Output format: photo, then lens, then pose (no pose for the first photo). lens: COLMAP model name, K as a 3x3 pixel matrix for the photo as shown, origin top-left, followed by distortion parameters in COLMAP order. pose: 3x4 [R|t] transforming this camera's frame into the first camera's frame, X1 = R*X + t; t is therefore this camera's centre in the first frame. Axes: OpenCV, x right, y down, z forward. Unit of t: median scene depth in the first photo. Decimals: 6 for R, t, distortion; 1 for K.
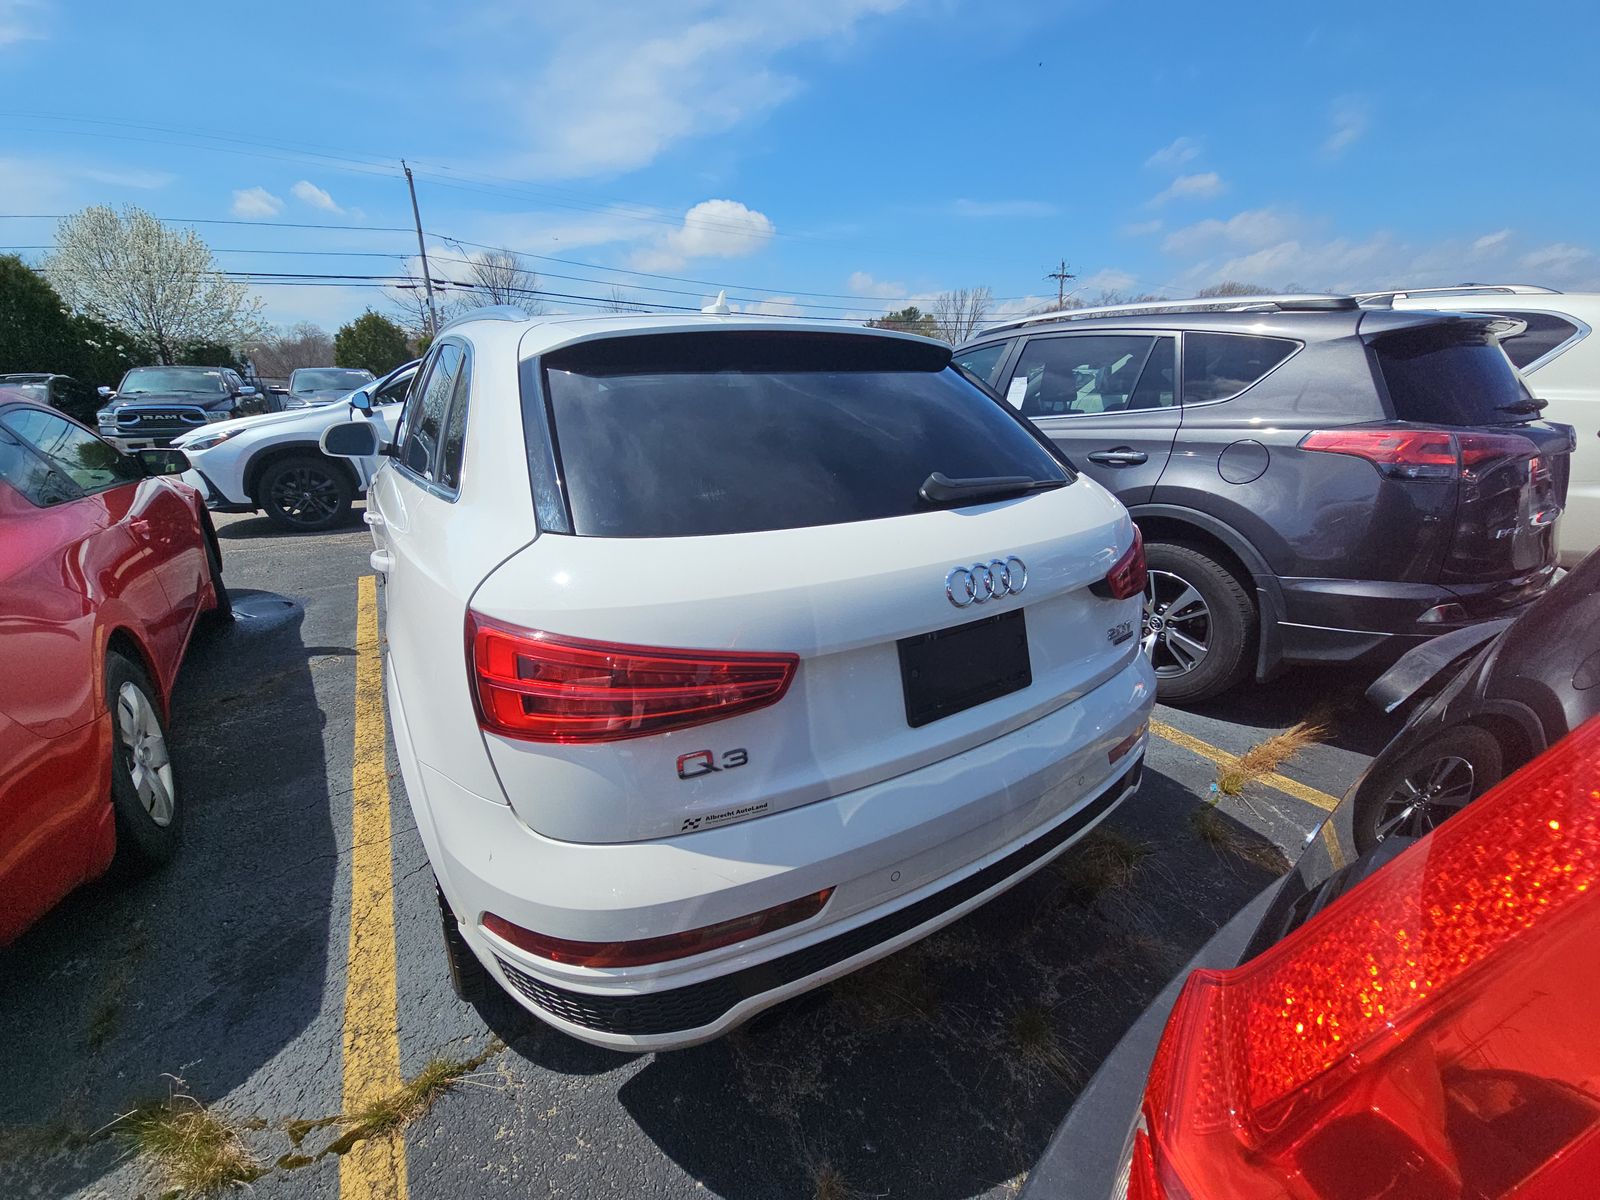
lens RADIAL K [[639.9, 0, 800.0], [0, 639.9, 600.0], [0, 0, 1]] dist [0.022046, -0.013329]
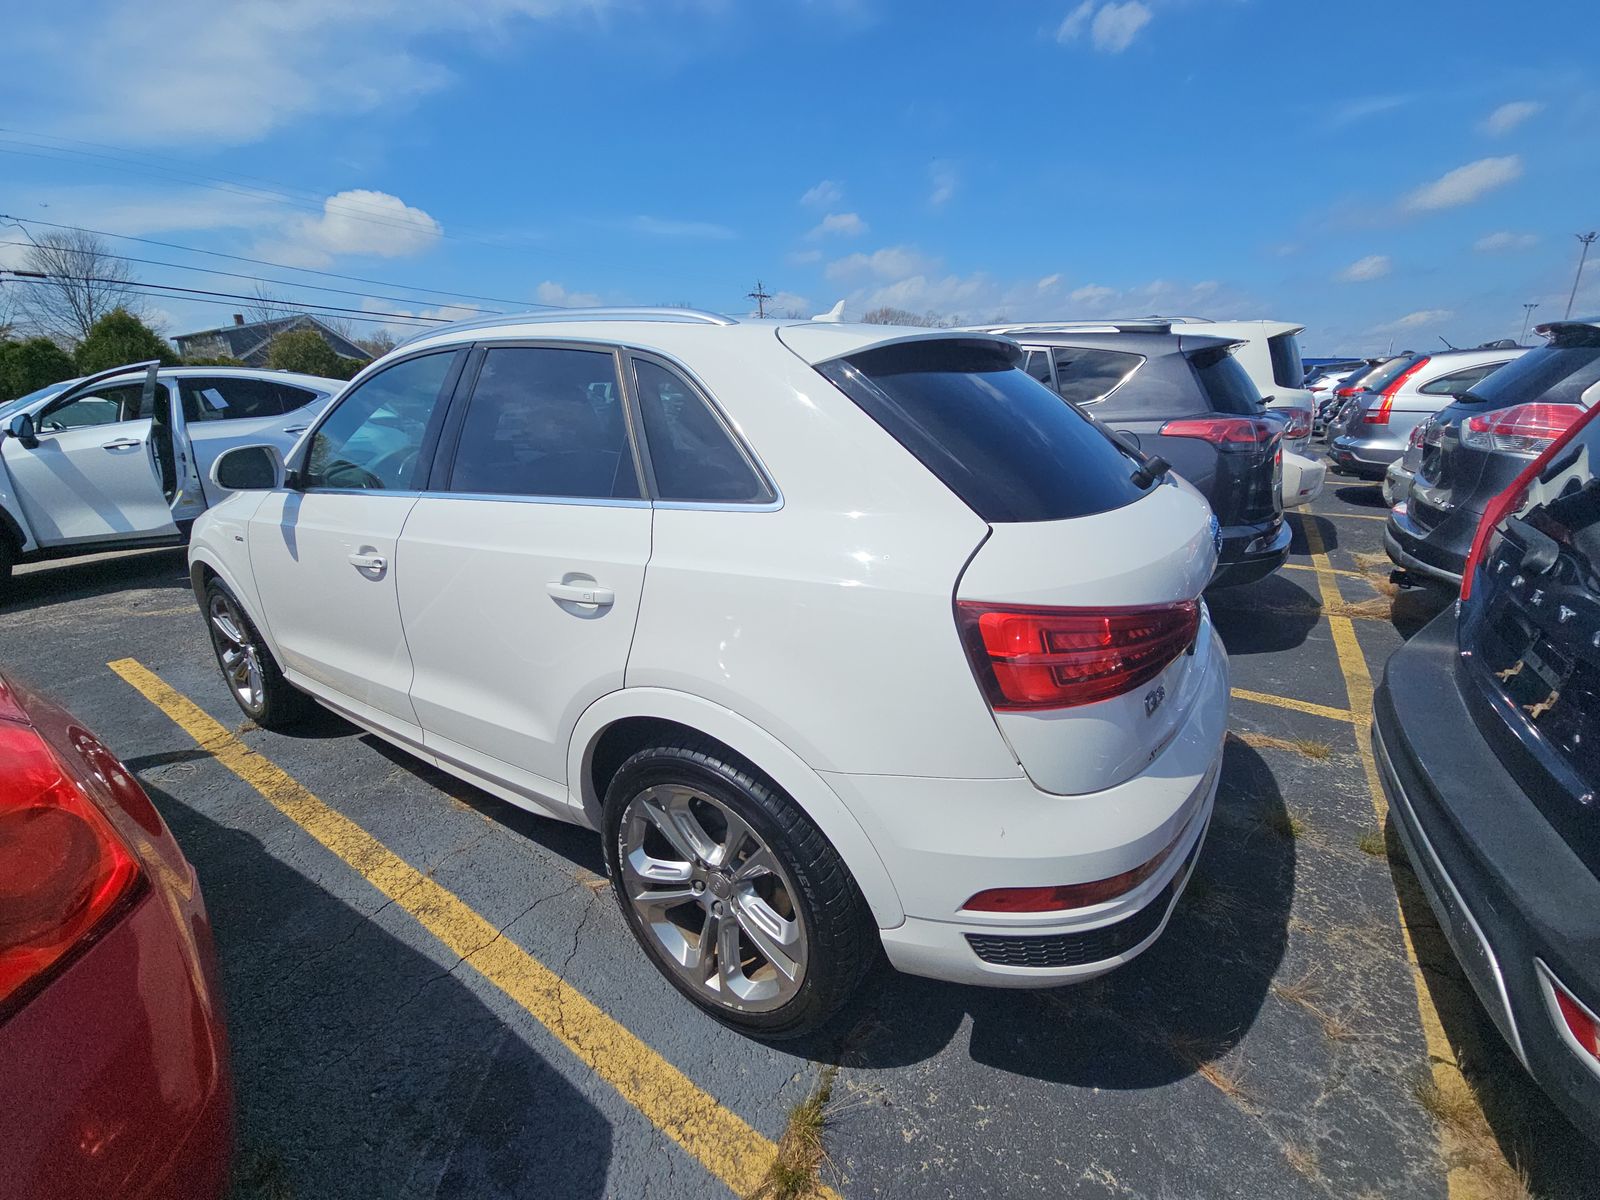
lens RADIAL K [[639.9, 0, 800.0], [0, 639.9, 600.0], [0, 0, 1]] dist [0.022046, -0.013329]
pose [[0.916951, -0.131610, 0.376670, -0.436732], [0.137973, 0.990384, 0.010168, -0.012459], [-0.374386, 0.042646, 0.926292, 0.051621]]
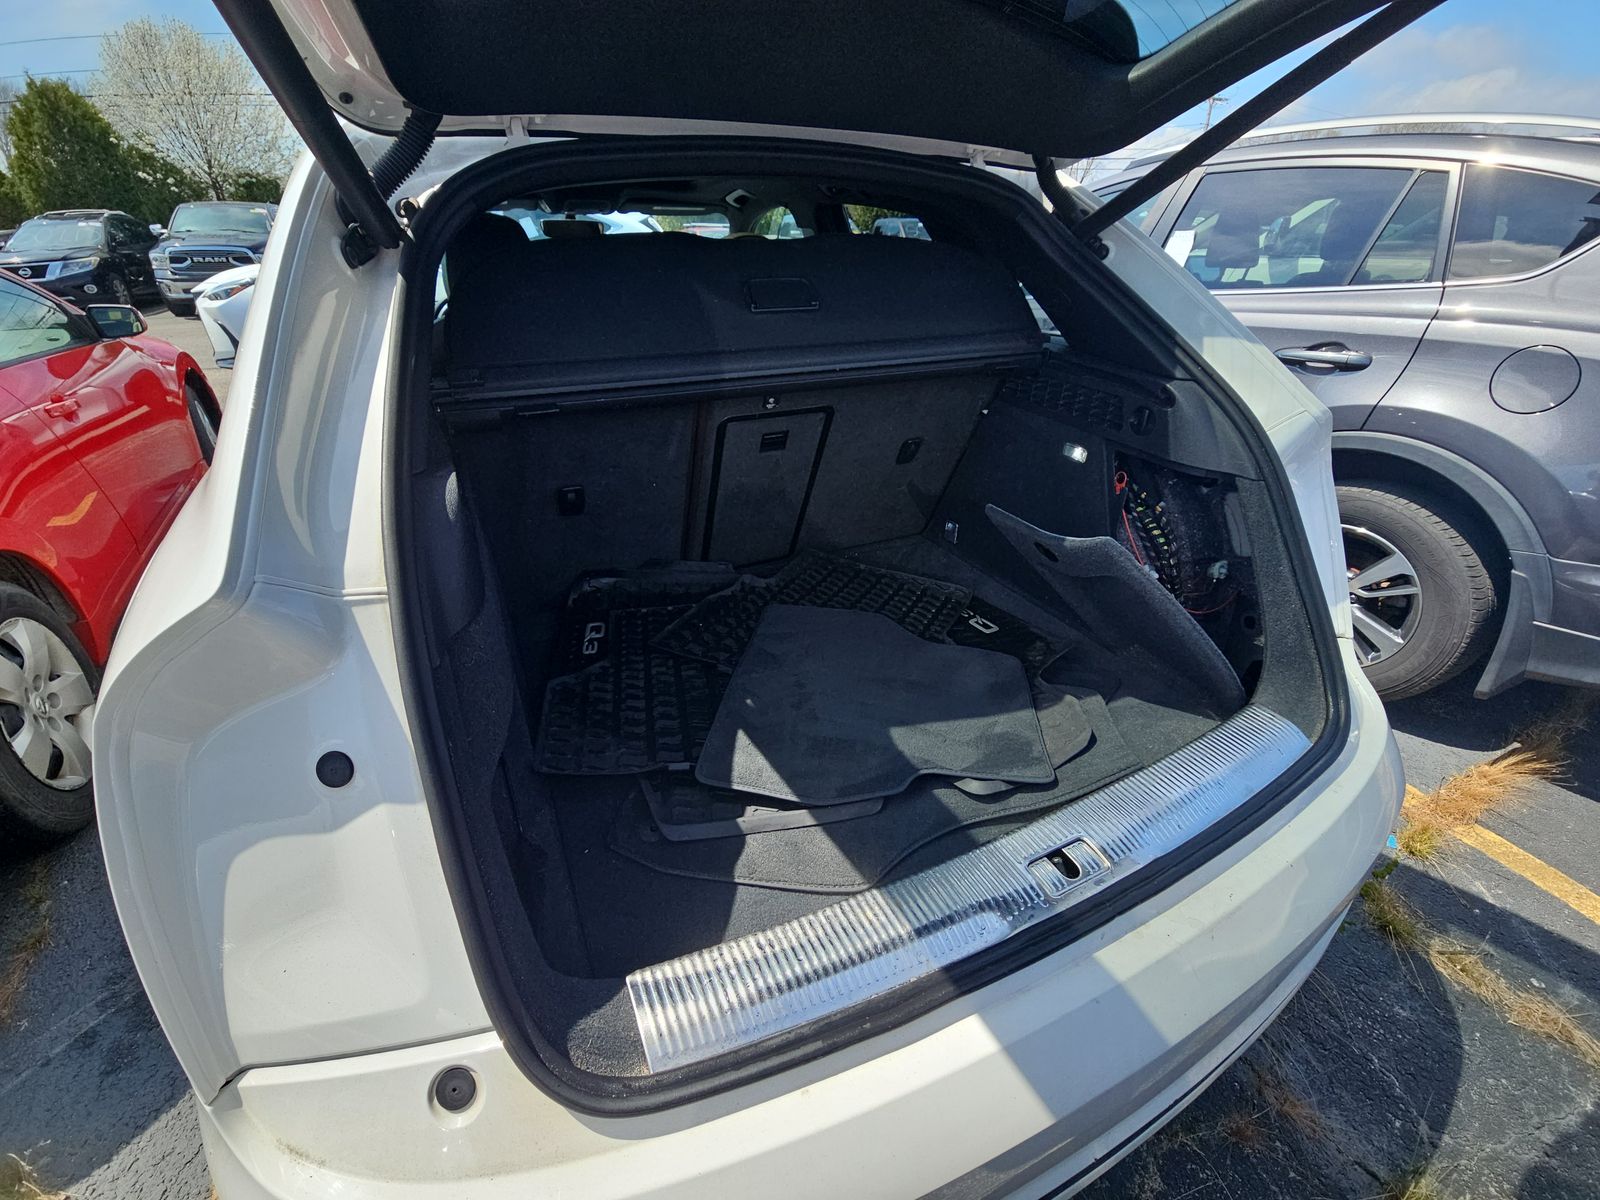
lens RADIAL K [[636.6, 0, 800.0], [0, 636.6, 600.0], [0, 0, 1]] dist [0.053683, -0.028285]
pose [[0.993323, 0.070789, -0.091099, 0.016363], [-0.052480, 0.980451, 0.189638, -0.078516], [0.102742, -0.183591, 0.977619, 0.229431]]
